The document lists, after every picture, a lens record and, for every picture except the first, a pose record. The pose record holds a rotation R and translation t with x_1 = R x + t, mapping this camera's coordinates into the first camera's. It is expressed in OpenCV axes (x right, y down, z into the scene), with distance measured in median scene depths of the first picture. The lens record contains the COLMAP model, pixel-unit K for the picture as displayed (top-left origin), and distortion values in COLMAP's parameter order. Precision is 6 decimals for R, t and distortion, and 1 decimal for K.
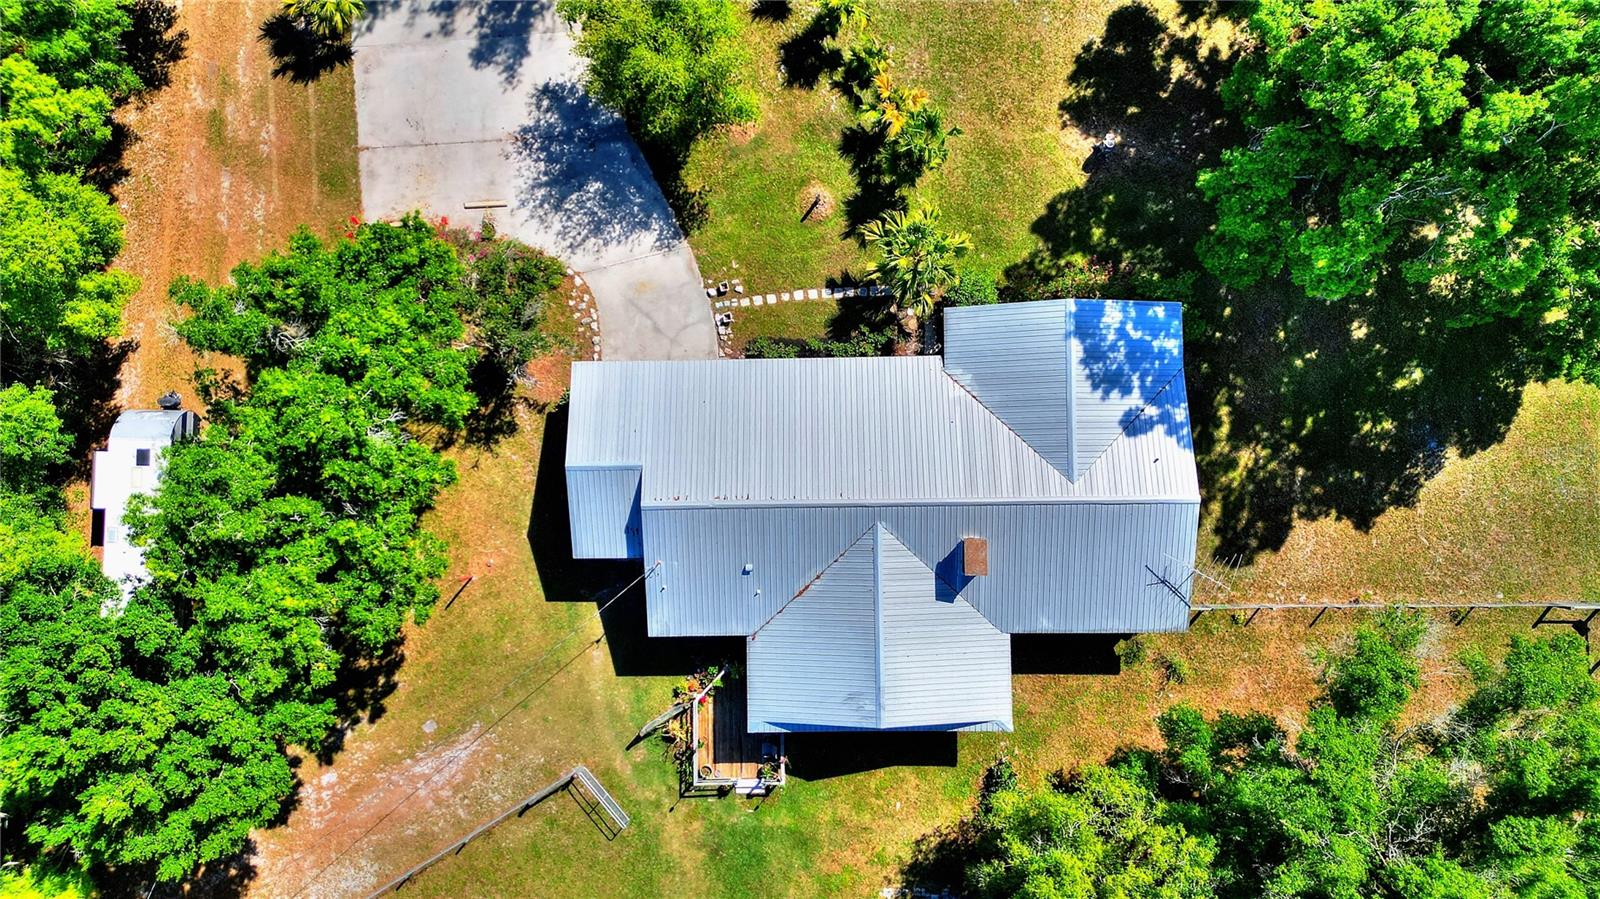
lens RADIAL K [[1086.9, 0, 800.0], [0, 1086.9, 449.5], [0, 0, 1]] dist [0.050488, -0.054072]
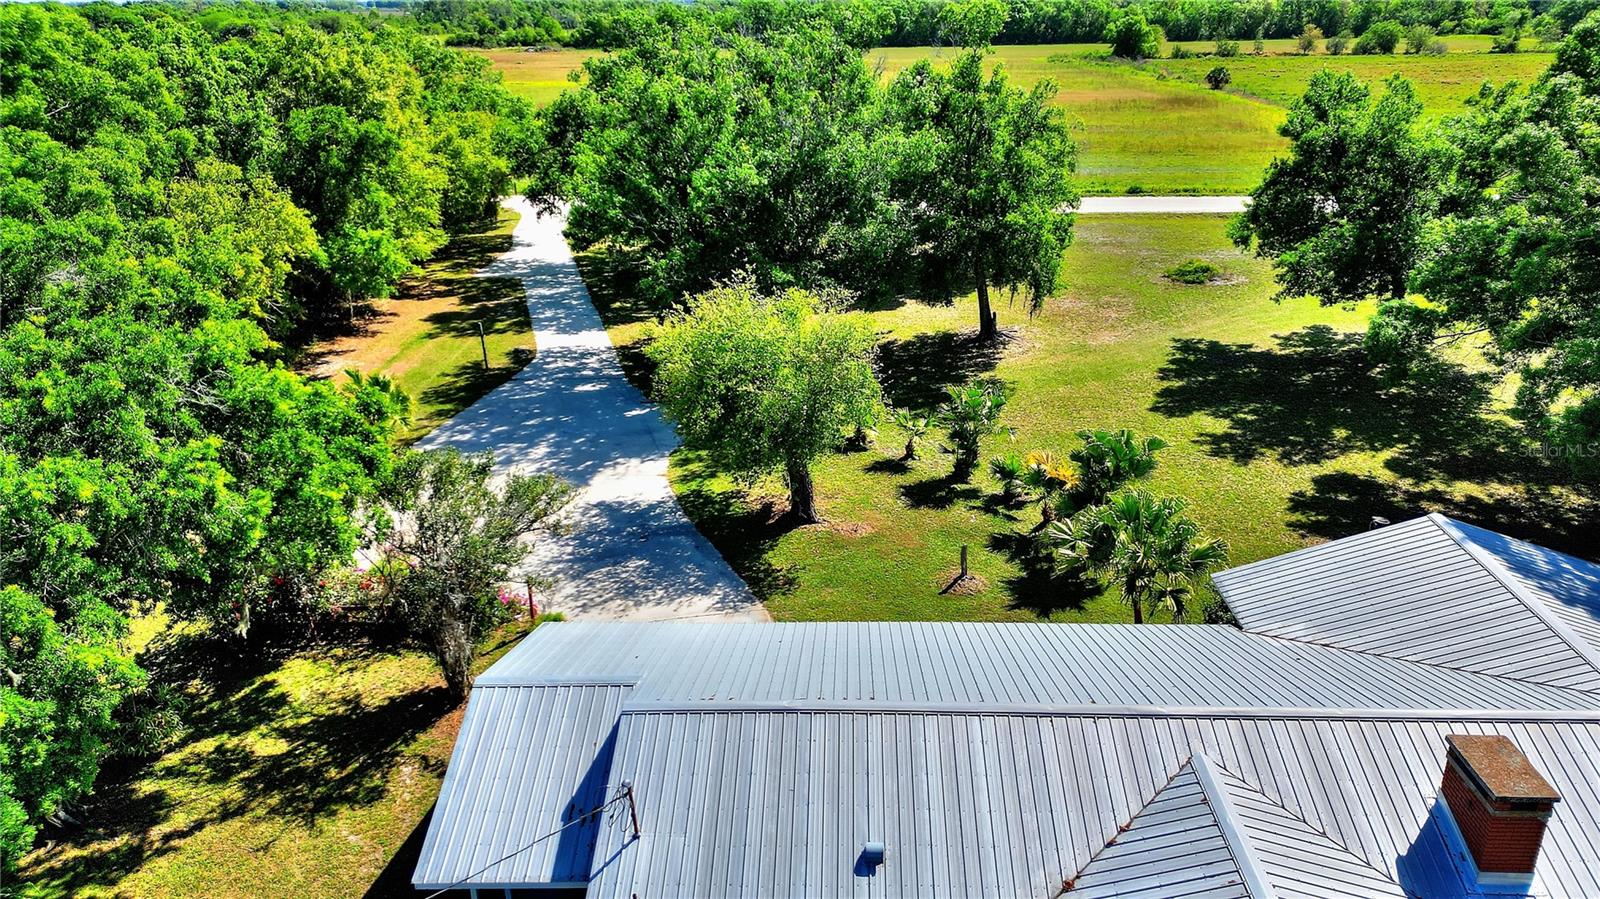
lens RADIAL K [[1086.9, 0, 800.0], [0, 1086.9, 449.5], [0, 0, 1]] dist [0.050488, -0.054072]
pose [[0.998222, 0.028450, -0.052387, -0.051240], [-0.059456, 0.411271, -0.909572, 0.354019], [-0.004332, 0.911069, 0.412231, 0.652800]]
